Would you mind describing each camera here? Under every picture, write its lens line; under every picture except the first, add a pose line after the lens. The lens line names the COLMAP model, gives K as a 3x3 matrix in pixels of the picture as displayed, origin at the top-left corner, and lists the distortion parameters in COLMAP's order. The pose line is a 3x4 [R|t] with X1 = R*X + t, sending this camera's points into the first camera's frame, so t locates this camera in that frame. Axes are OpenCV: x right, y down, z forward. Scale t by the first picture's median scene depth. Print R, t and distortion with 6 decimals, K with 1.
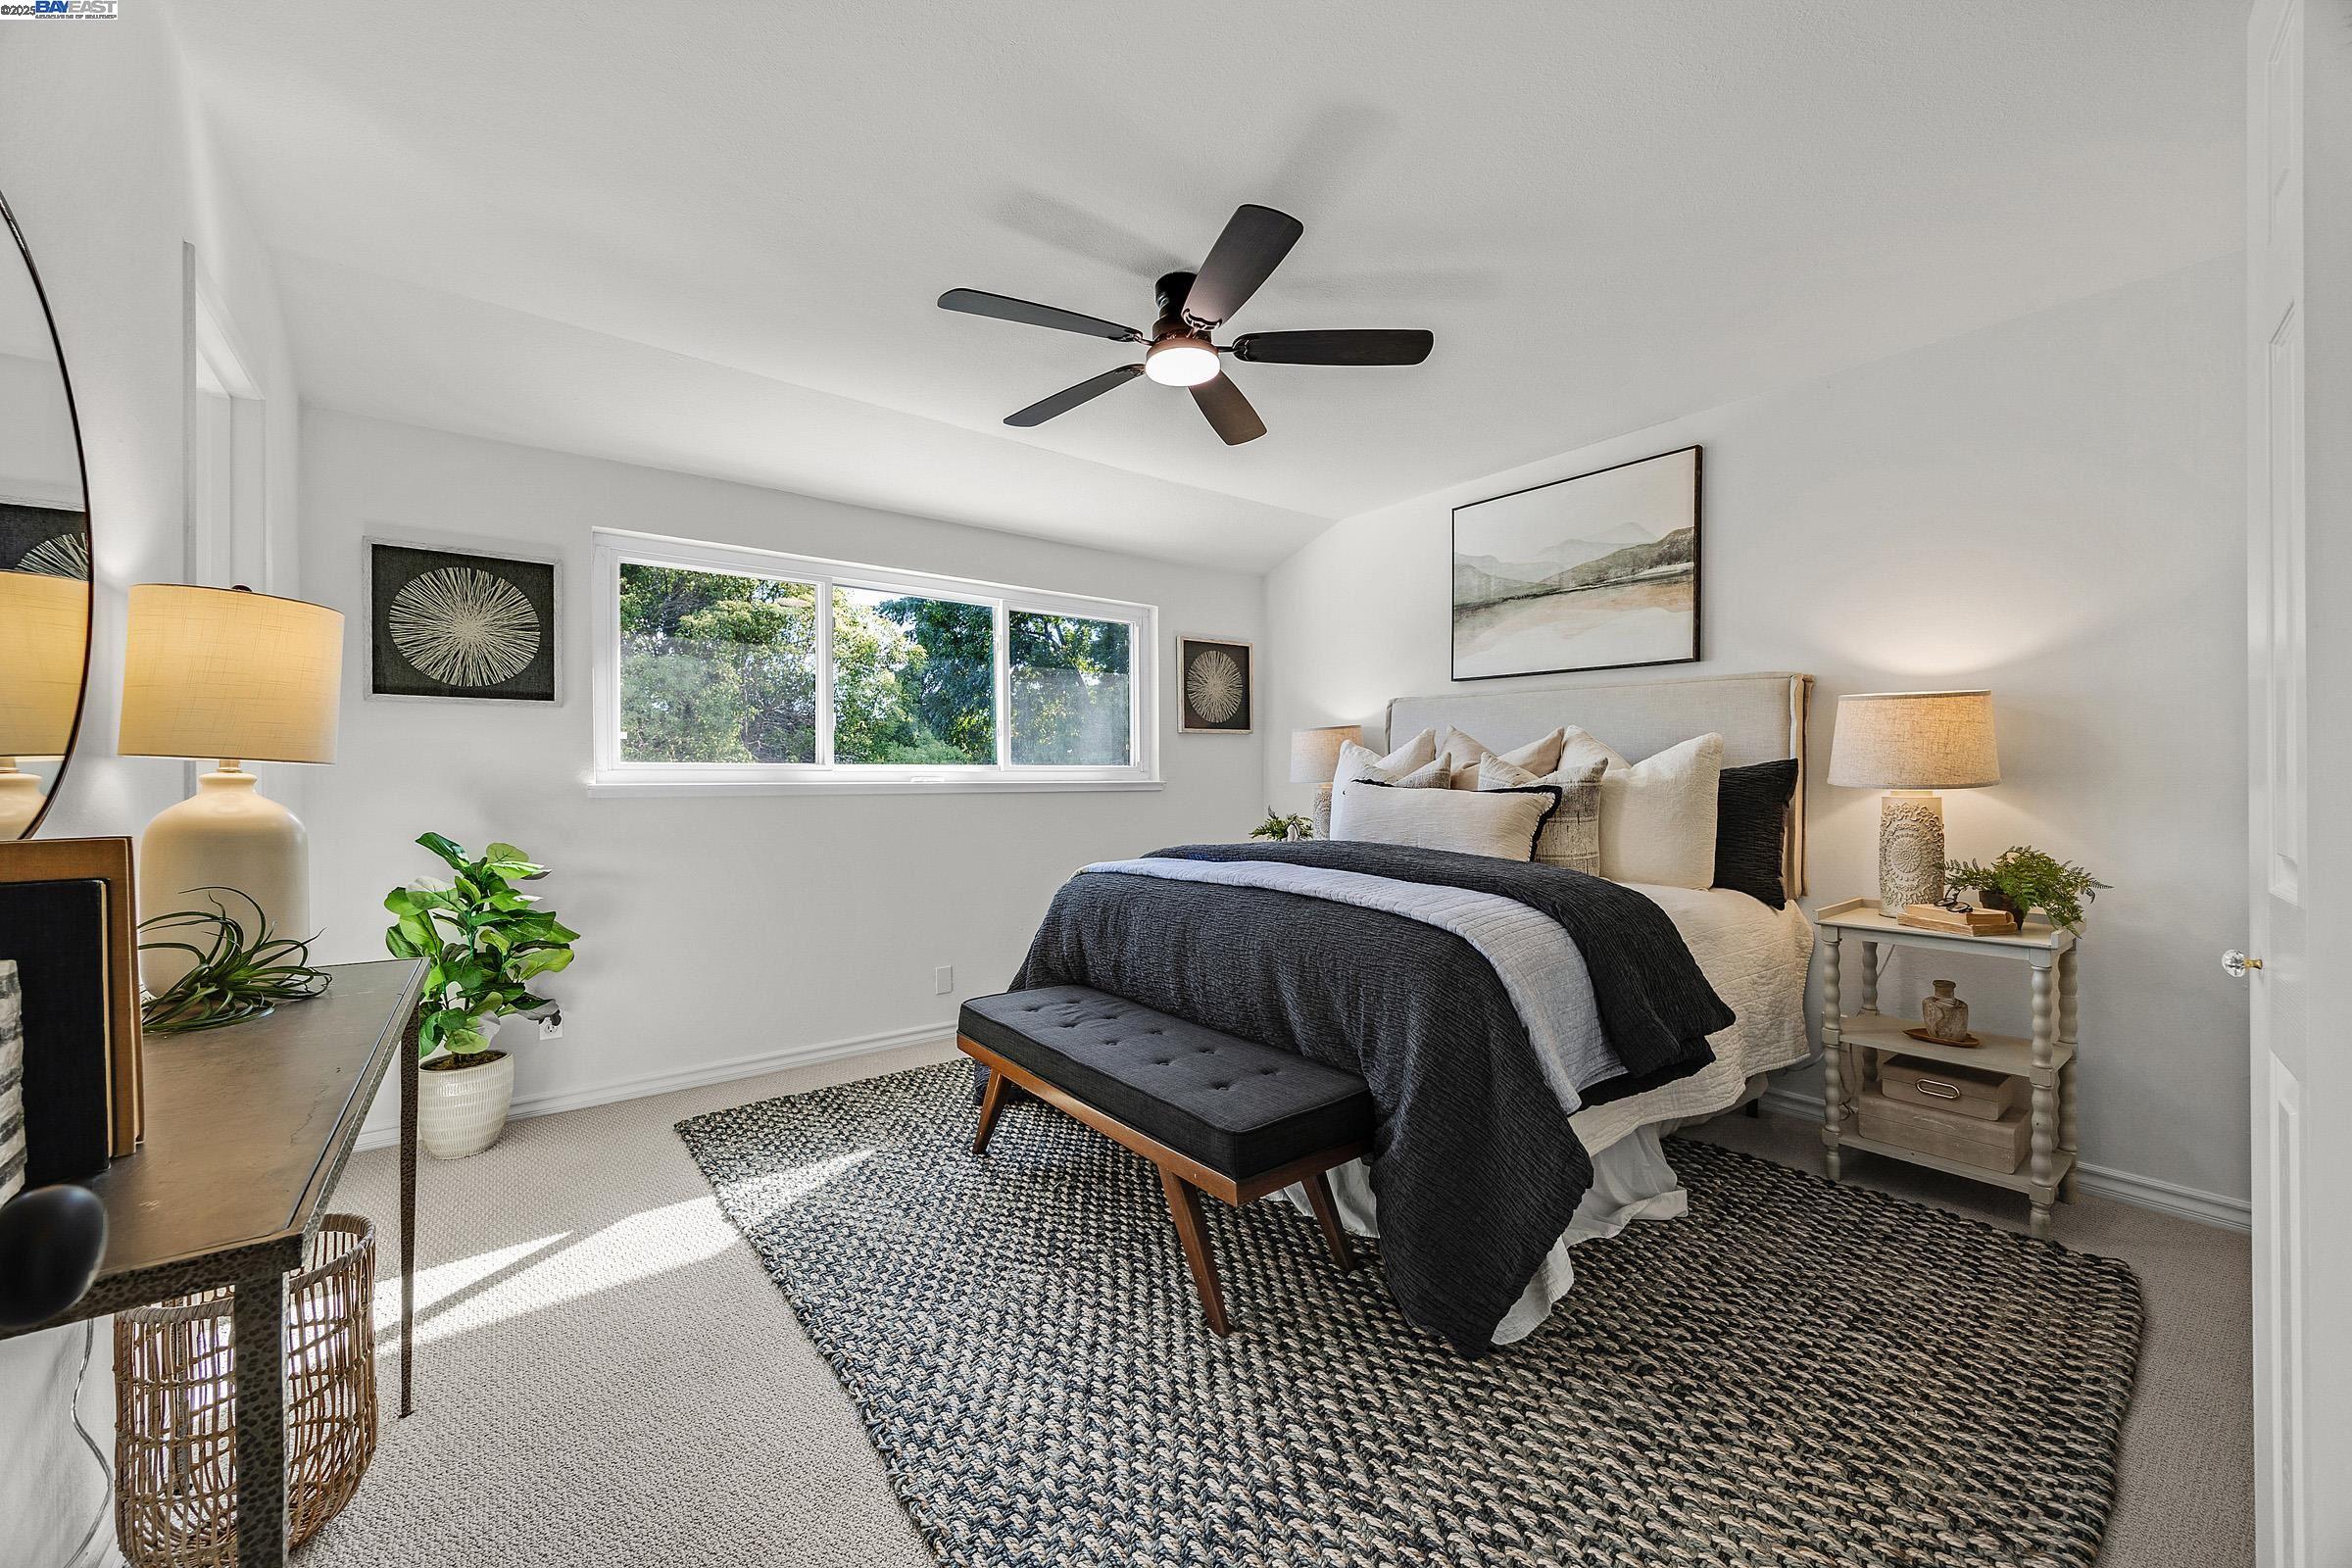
lens RADIAL K [[907.9, 0, 1183.7], [0, 907.9, 785.8], [0, 0, 1]] dist [0.000195, 0.000247]
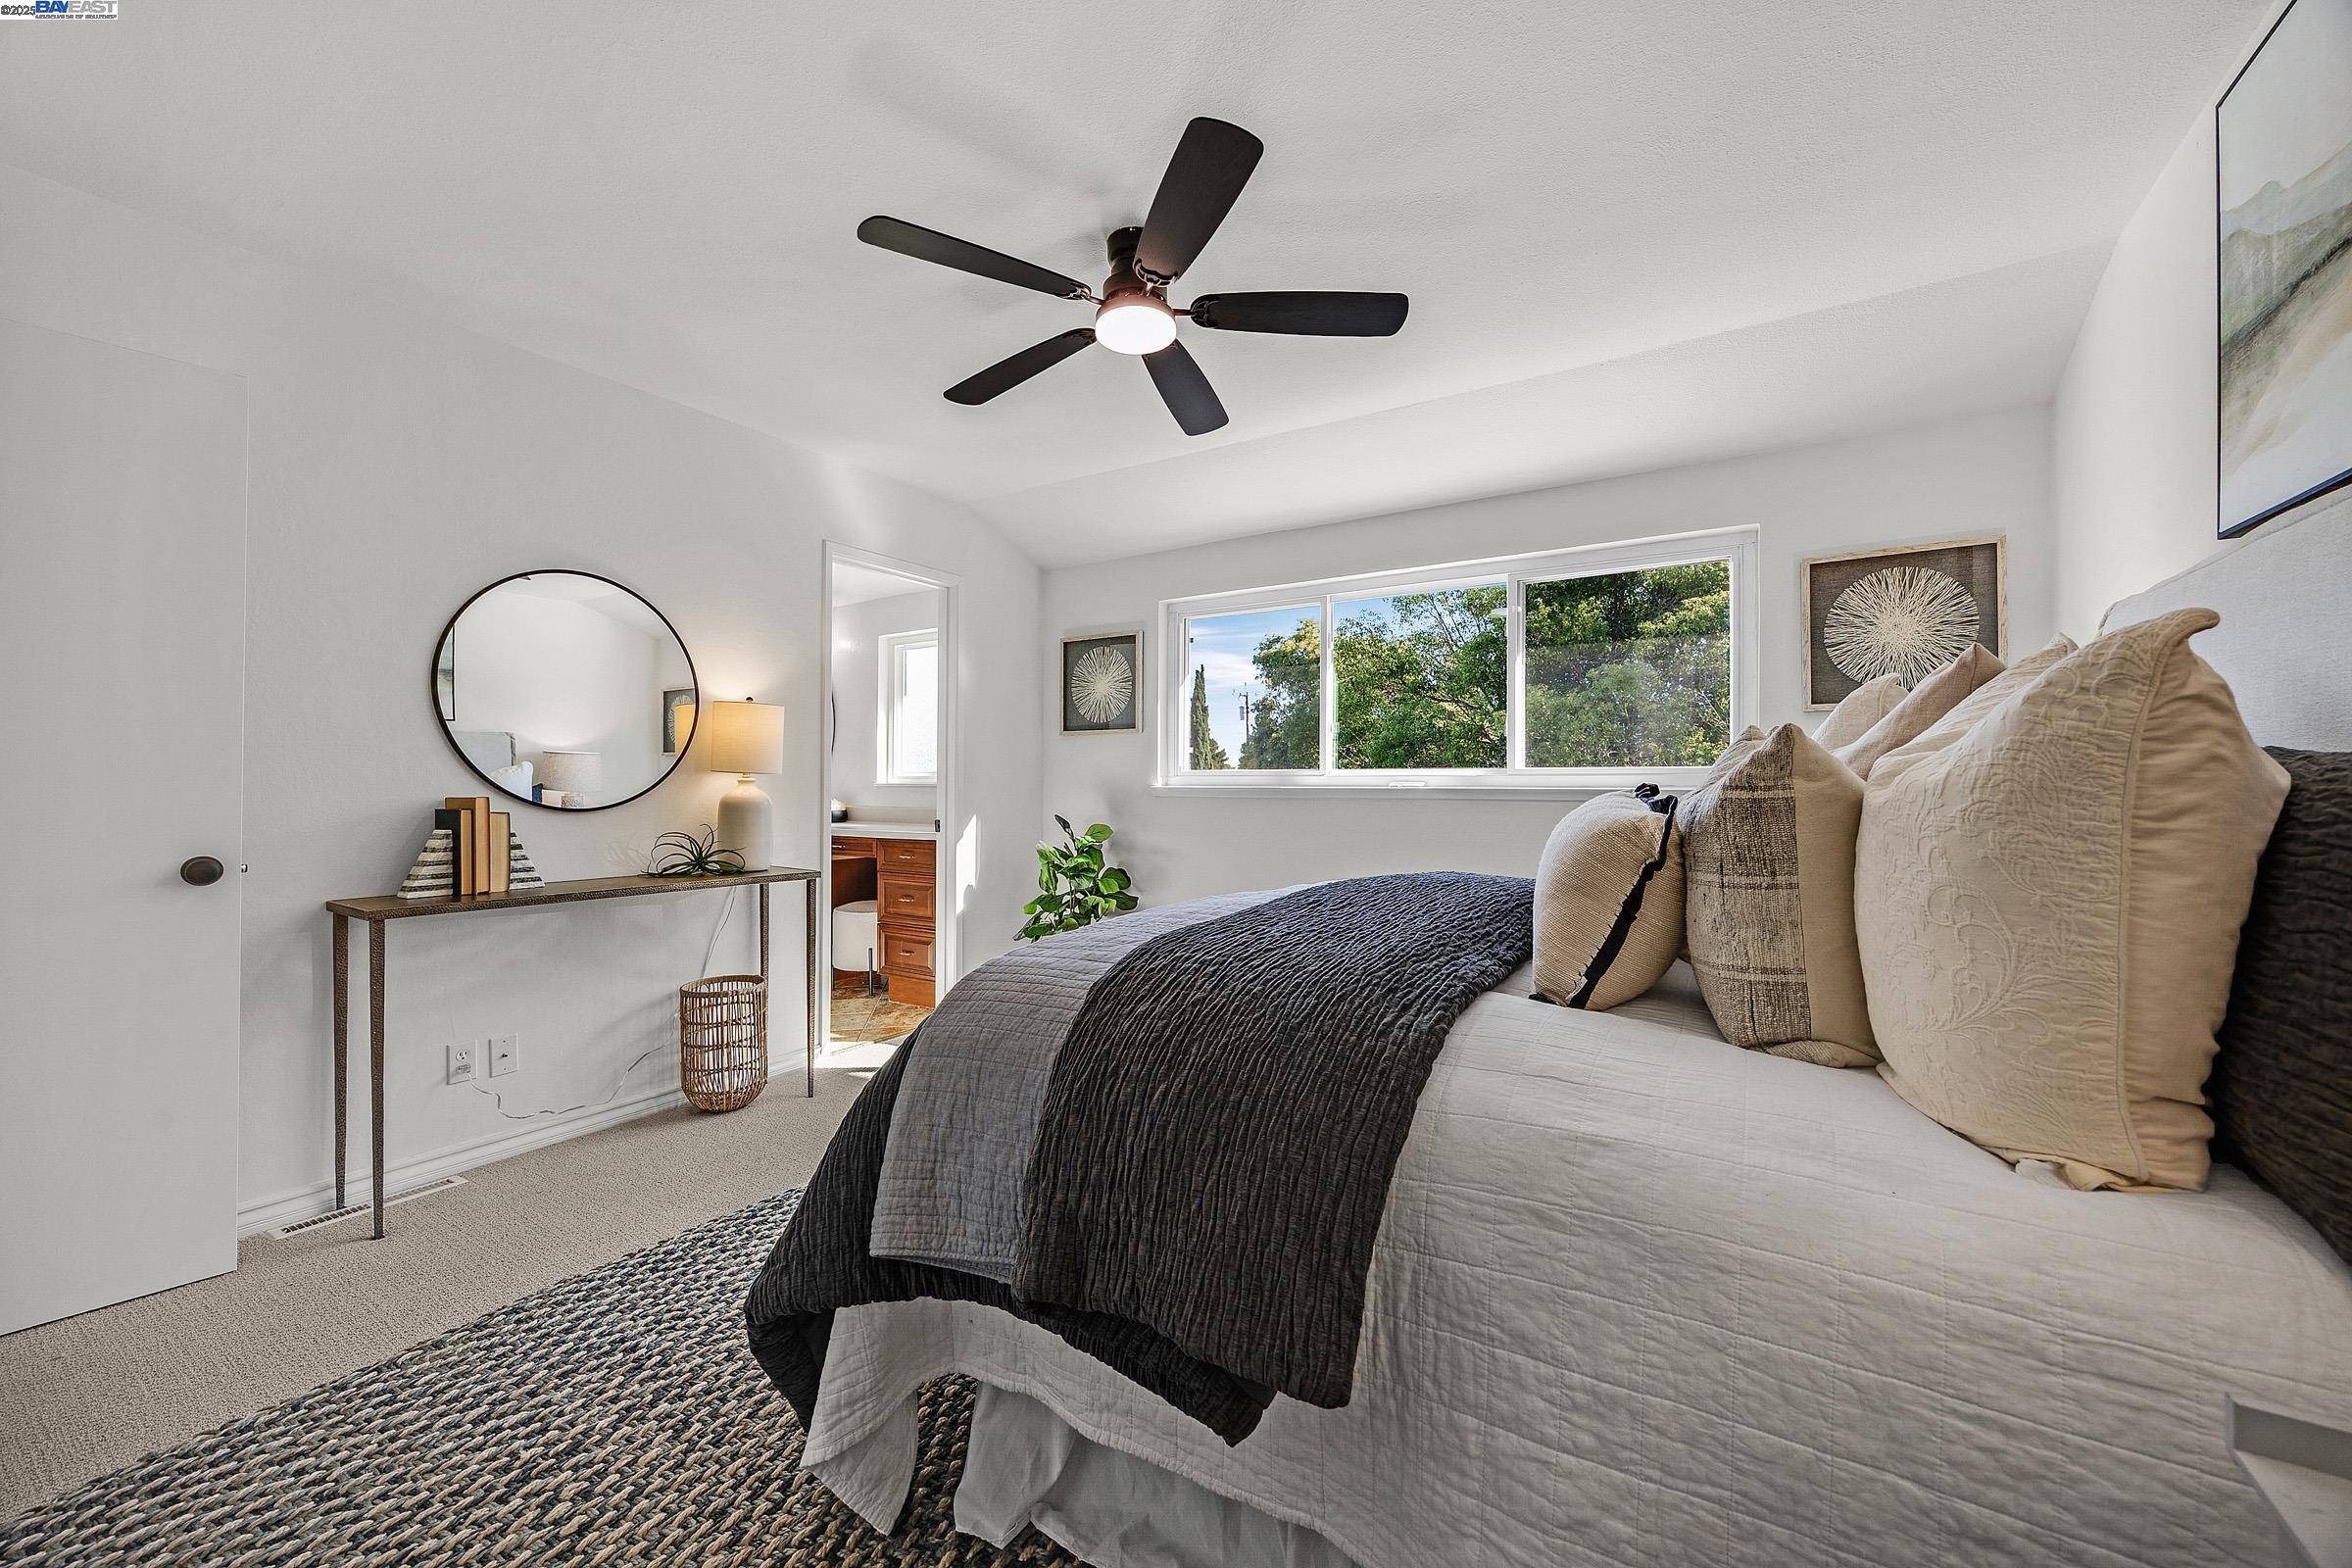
lens RADIAL K [[907.9, 0, 1183.7], [0, 907.9, 785.8], [0, 0, 1]] dist [0.000195, 0.000247]
pose [[0.322765, 0.005788, -0.946462, 0.772008], [-0.009891, 0.999947, 0.002742, -0.007457], [0.946428, 0.008477, 0.322805, 0.659362]]
